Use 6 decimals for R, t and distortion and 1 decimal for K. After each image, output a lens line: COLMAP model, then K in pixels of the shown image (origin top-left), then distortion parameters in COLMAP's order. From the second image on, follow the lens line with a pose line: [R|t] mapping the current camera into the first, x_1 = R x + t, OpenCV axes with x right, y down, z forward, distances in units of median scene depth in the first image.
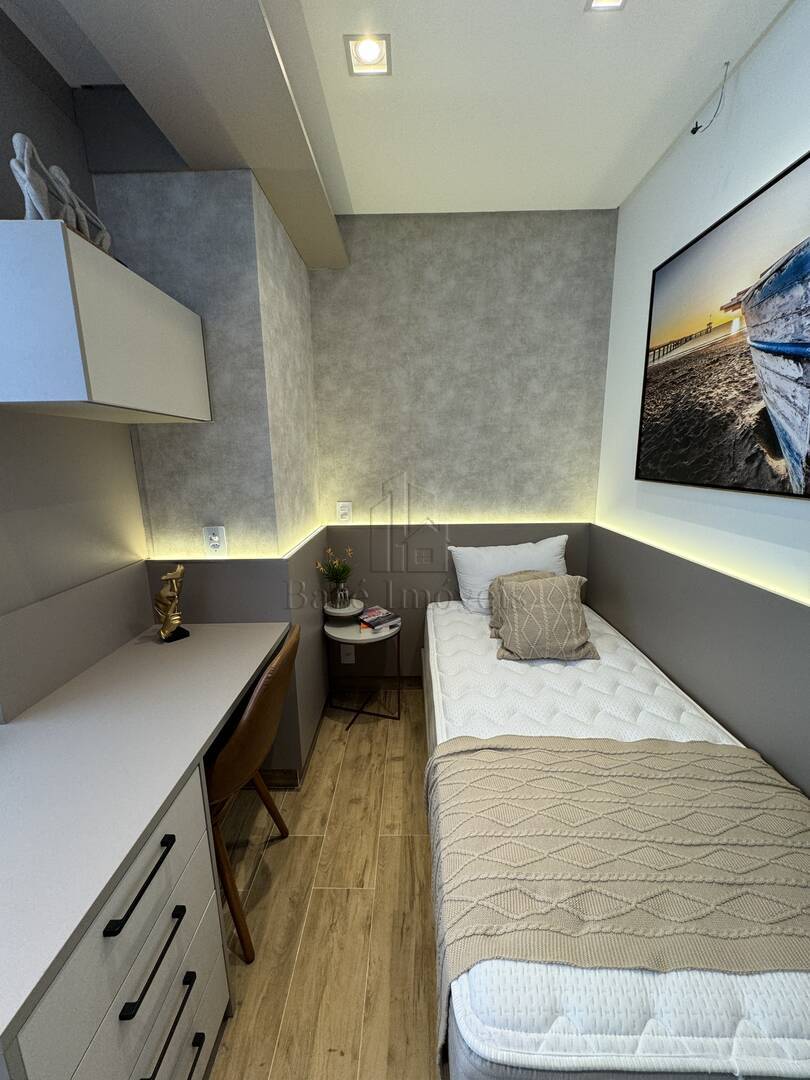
lens RADIAL K [[429.6, 0, 406.6], [0, 429.6, 541.9], [0, 0, 1]] dist [-0.002105, -0.000505]
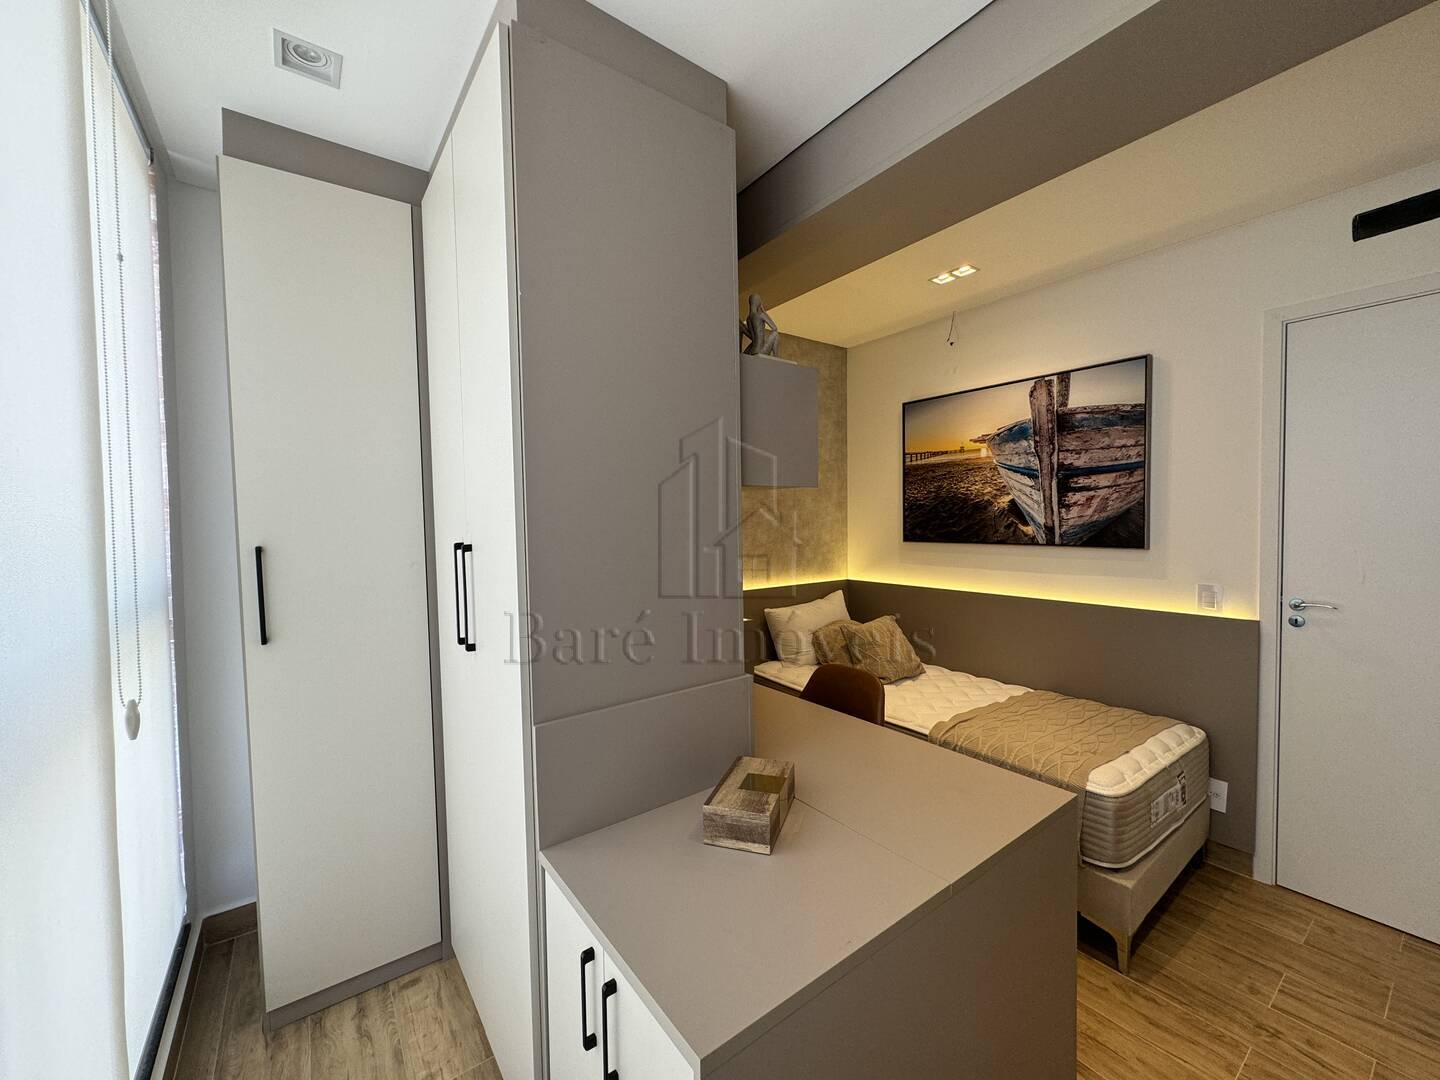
lens RADIAL K [[572.8, 0, 722.6], [0, 572.8, 539.9], [0, 0, 1]] dist [-0.002105, -0.000505]
pose [[0.797965, -0.019528, 0.602387, -1.370905], [0.122952, 0.983731, -0.130980, 0.023904], [-0.590030, 0.178582, 0.787384, -0.139827]]
